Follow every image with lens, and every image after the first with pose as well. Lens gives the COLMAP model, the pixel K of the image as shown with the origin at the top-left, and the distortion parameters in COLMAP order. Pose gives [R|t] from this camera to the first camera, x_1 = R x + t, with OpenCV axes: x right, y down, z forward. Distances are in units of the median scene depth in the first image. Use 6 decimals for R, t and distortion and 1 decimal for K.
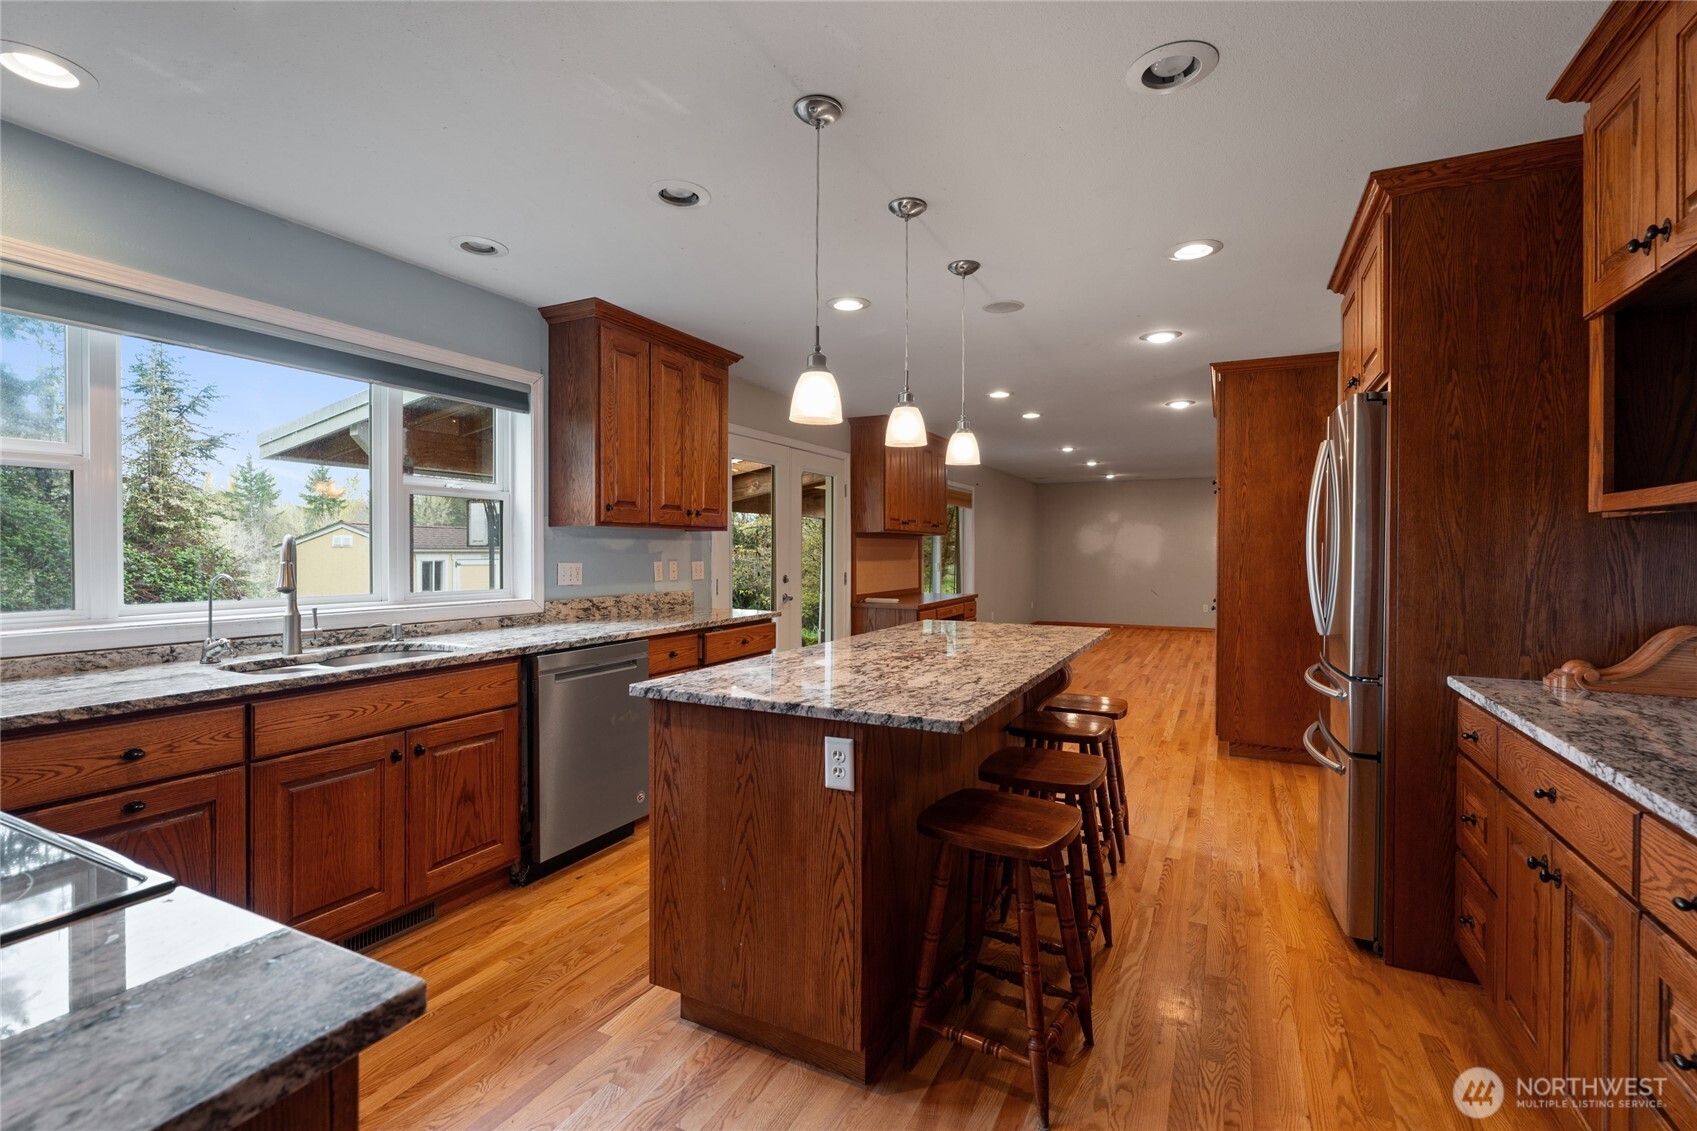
lens RADIAL K [[767.8, 0, 840.2], [0, 767.8, 549.1], [0, 0, 1]] dist [-0.001965, 0.000199]
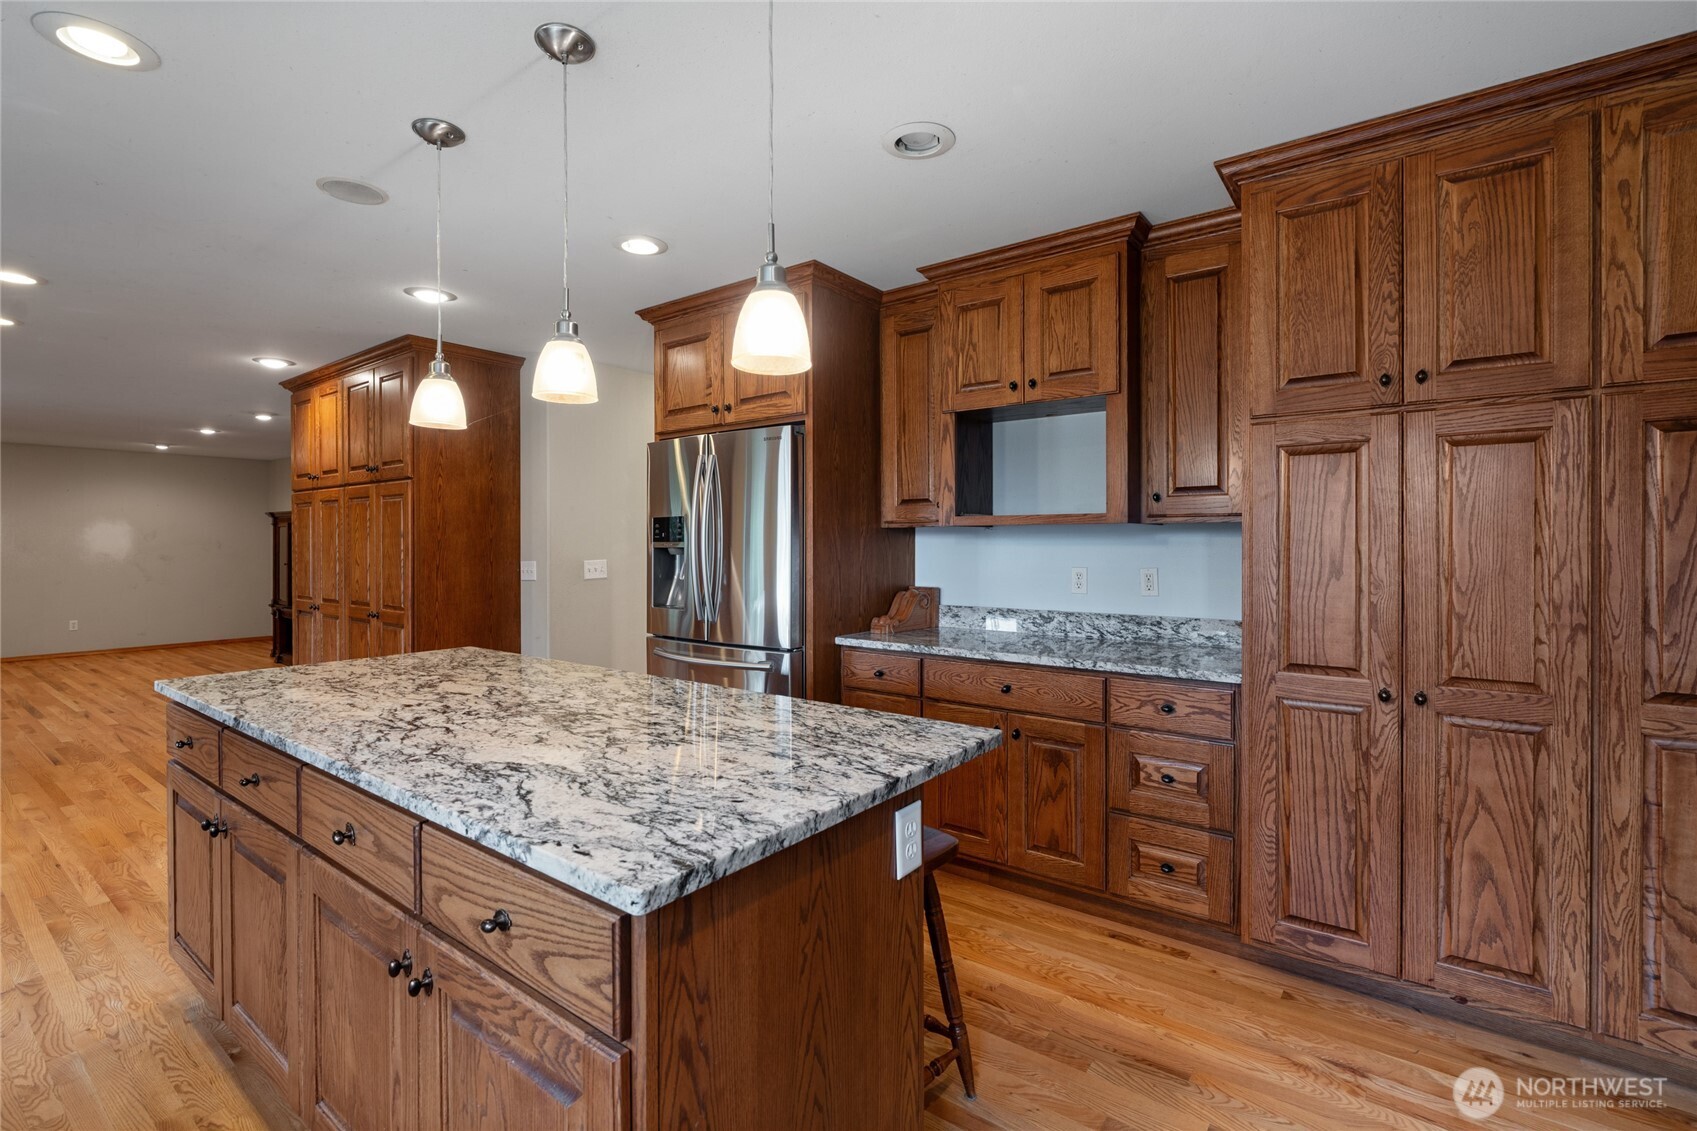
lens RADIAL K [[770.8, 0, 846.9], [0, 770.8, 542.4], [0, 0, 1]] dist [-0.003773, 0.000864]
pose [[0.176414, -0.003640, 0.984309, -0.382266], [0.001631, 0.999993, 0.003405, -0.009247], [-0.984315, 0.001005, 0.176418, 0.462799]]
